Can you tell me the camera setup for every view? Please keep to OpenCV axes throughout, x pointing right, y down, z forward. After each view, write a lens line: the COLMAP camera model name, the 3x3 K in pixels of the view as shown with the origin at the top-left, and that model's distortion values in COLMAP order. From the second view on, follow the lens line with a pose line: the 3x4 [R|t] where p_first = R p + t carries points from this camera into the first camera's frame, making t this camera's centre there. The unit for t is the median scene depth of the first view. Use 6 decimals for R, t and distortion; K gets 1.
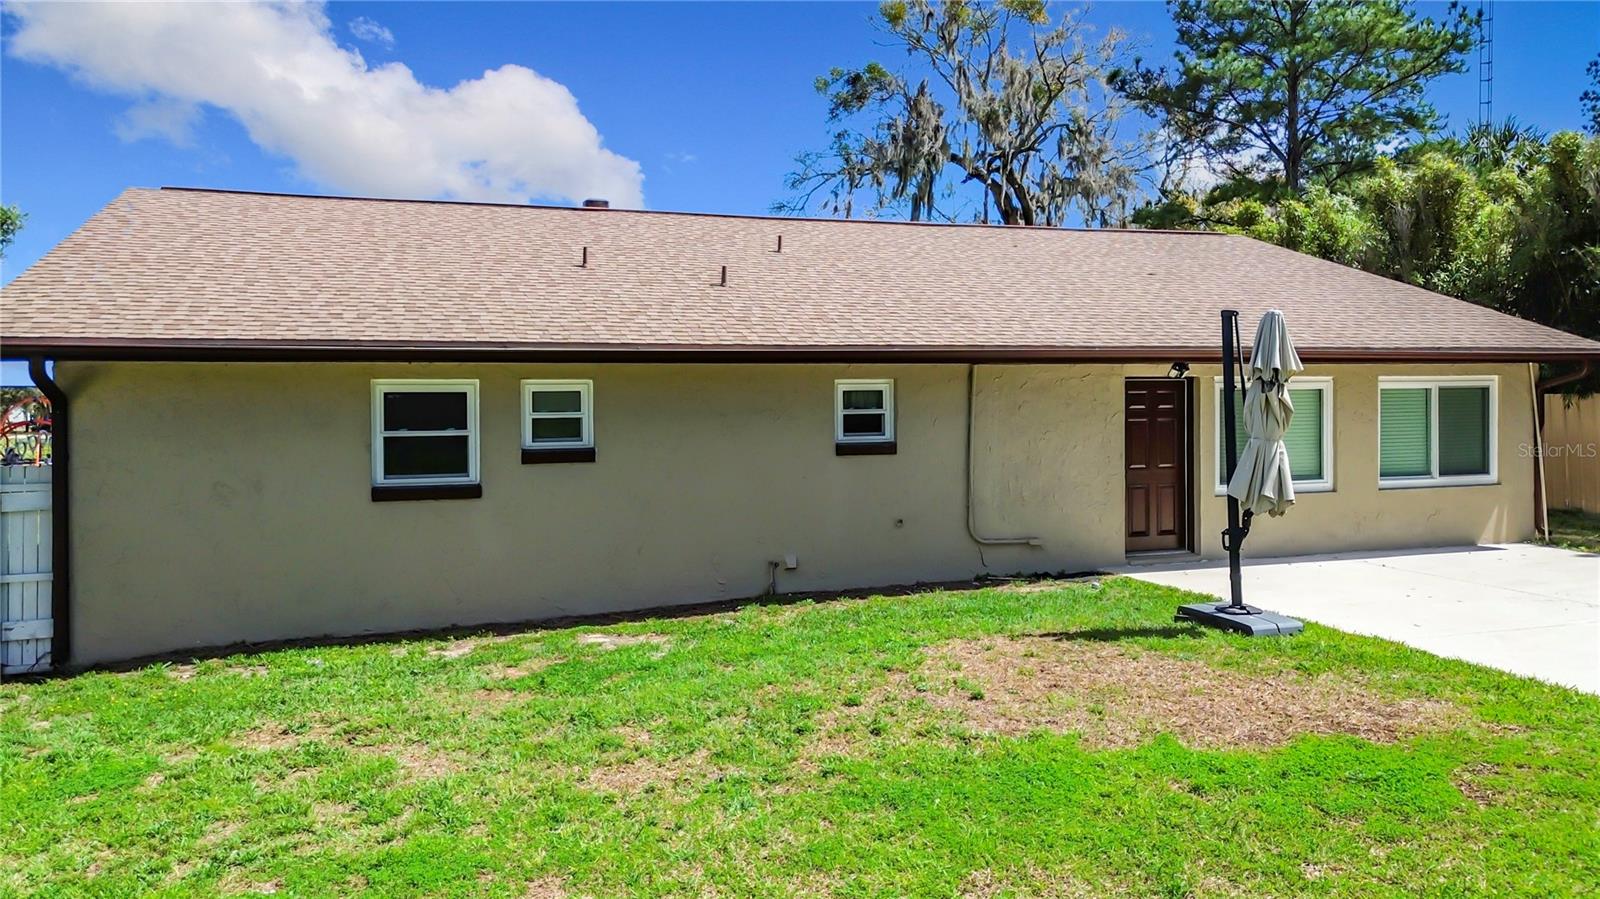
lens RADIAL K [[1152.4, 0, 806.4], [0, 1152.4, 409.0], [0, 0, 1]] dist [-0.000803, -0.004991]
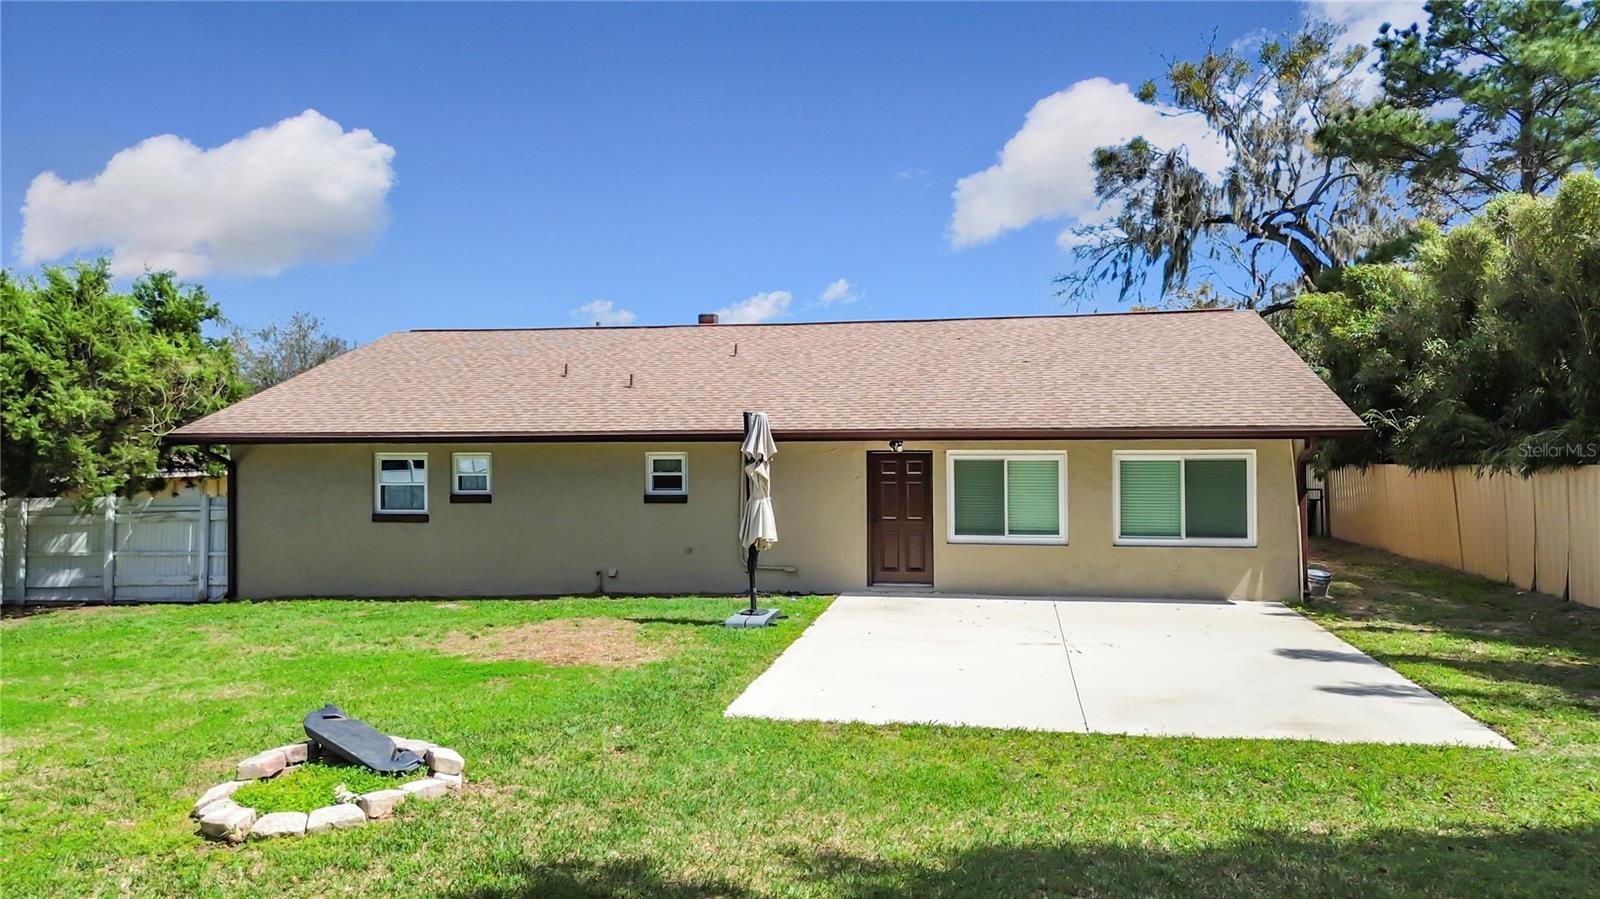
lens RADIAL K [[1135.7, 0, 800.0], [0, 1135.7, 449.5], [0, 0, 1]] dist [0.037083, -0.003171]
pose [[0.888578, 0.010095, -0.458614, 0.852954], [-0.008168, 0.999948, 0.006186, -0.038691], [0.458652, -0.001750, 0.888614, -0.215128]]
